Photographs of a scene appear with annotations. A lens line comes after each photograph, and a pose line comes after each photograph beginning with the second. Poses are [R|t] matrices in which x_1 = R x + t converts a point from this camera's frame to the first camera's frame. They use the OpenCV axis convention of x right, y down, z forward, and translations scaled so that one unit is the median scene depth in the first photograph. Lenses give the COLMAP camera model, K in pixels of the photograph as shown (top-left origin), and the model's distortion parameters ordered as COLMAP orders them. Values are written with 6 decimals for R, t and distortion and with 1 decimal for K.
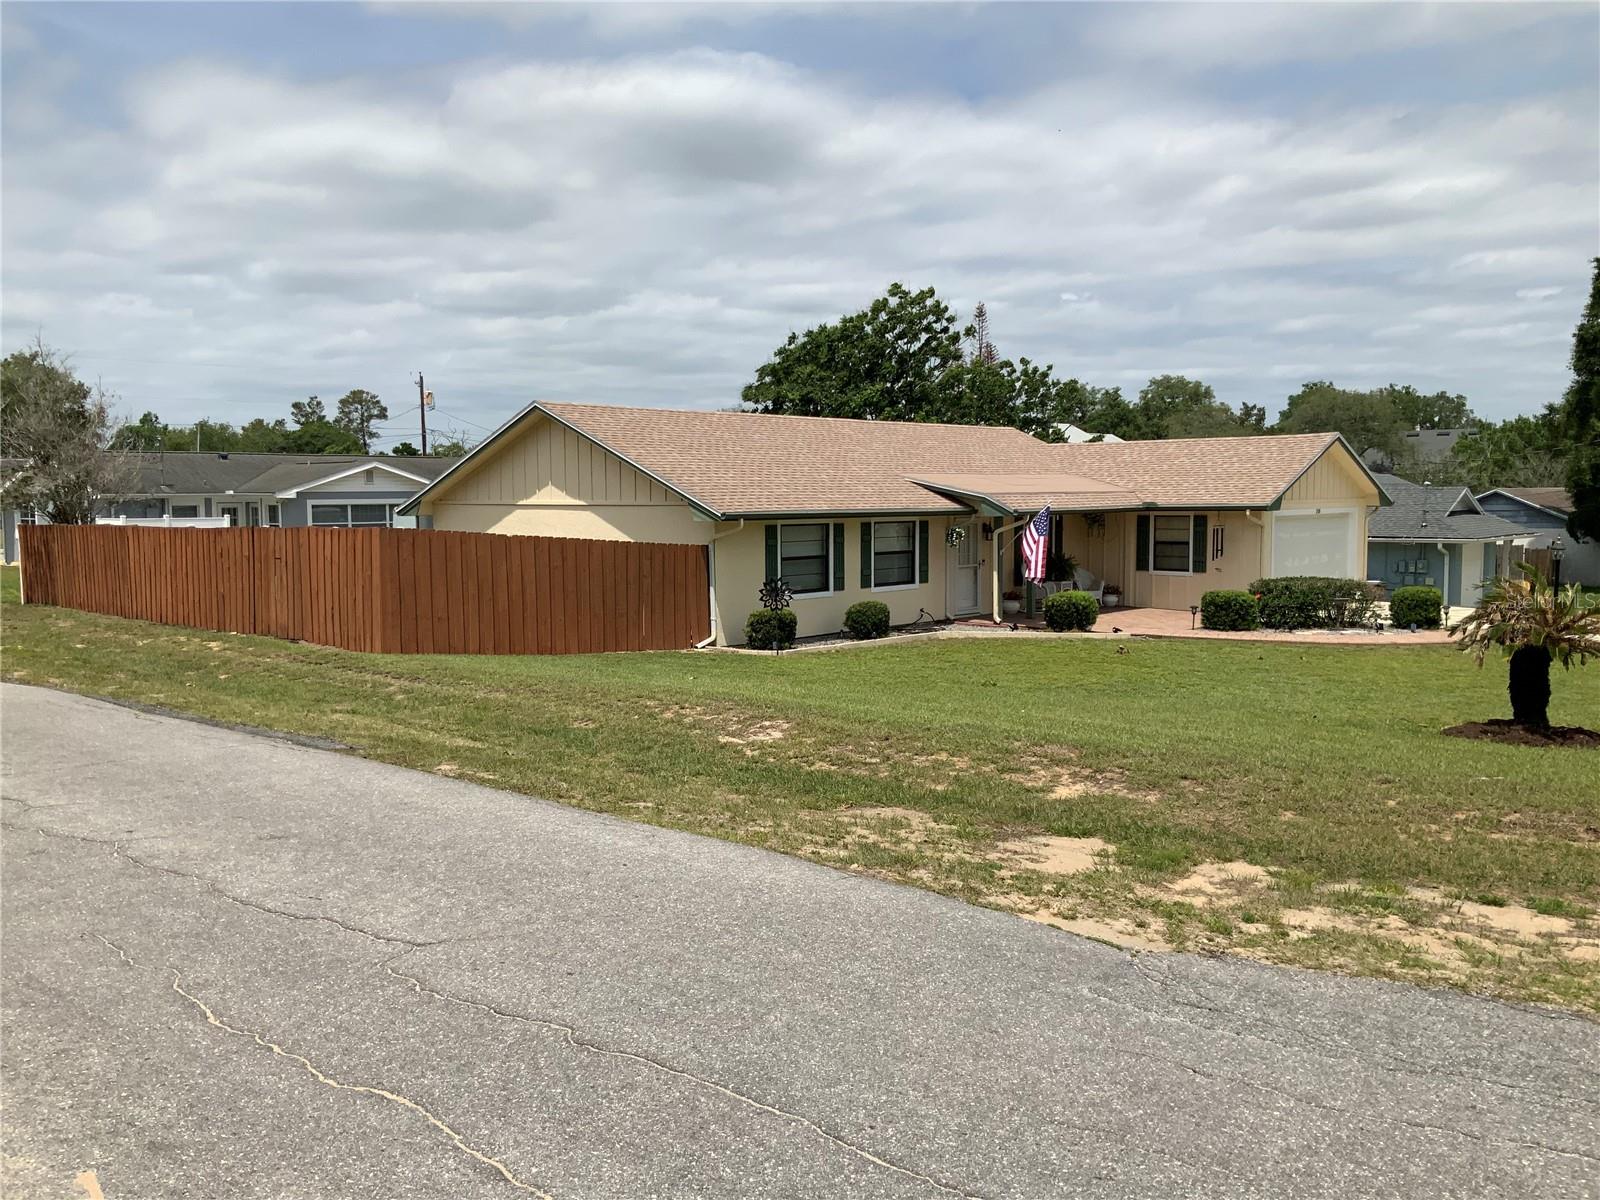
lens RADIAL K [[1314.0, 0, 796.6], [0, 1314.0, 600.1], [0, 0, 1]] dist [0.071964, -0.125220]
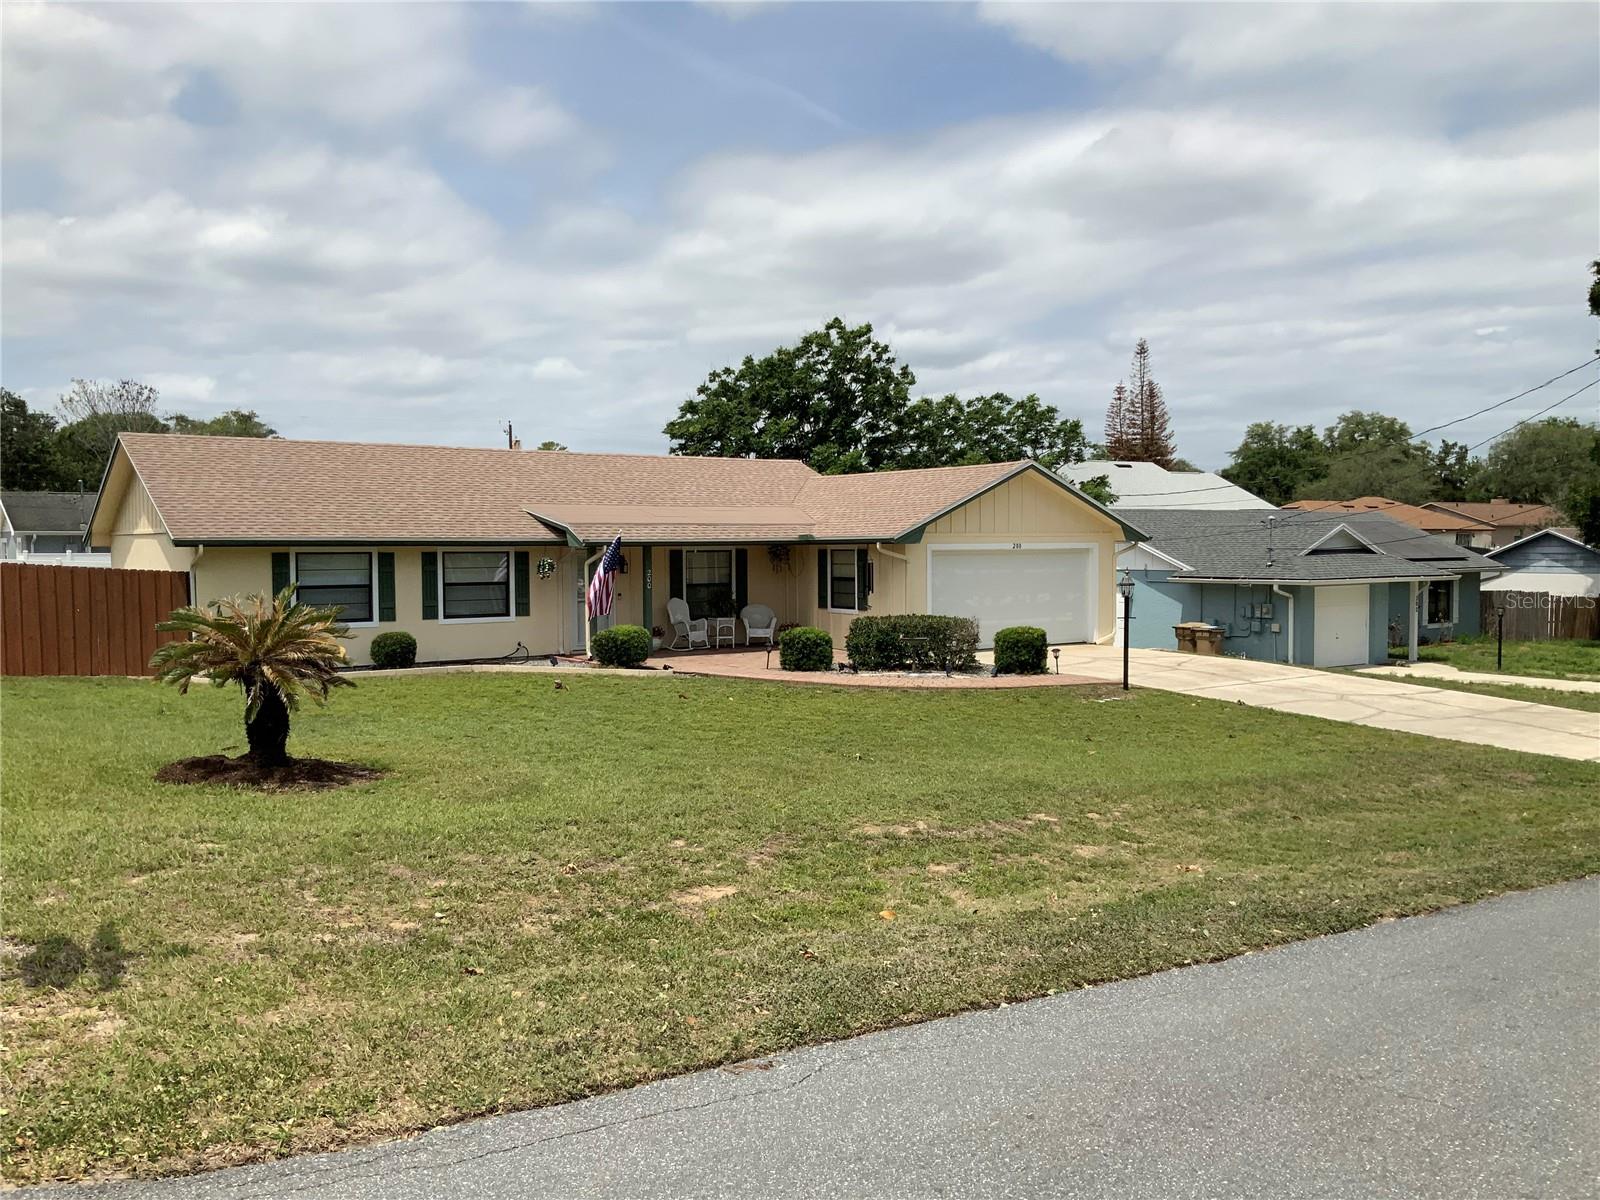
lens RADIAL K [[1314.0, 0, 800.7], [0, 1314.0, 597.0], [0, 0, 1]] dist [0.071964, -0.125220]
pose [[0.979443, 0.009694, -0.201487, 0.319440], [-0.017526, 0.999157, -0.037123, 0.003452], [0.200958, 0.039891, 0.978787, 0.061634]]
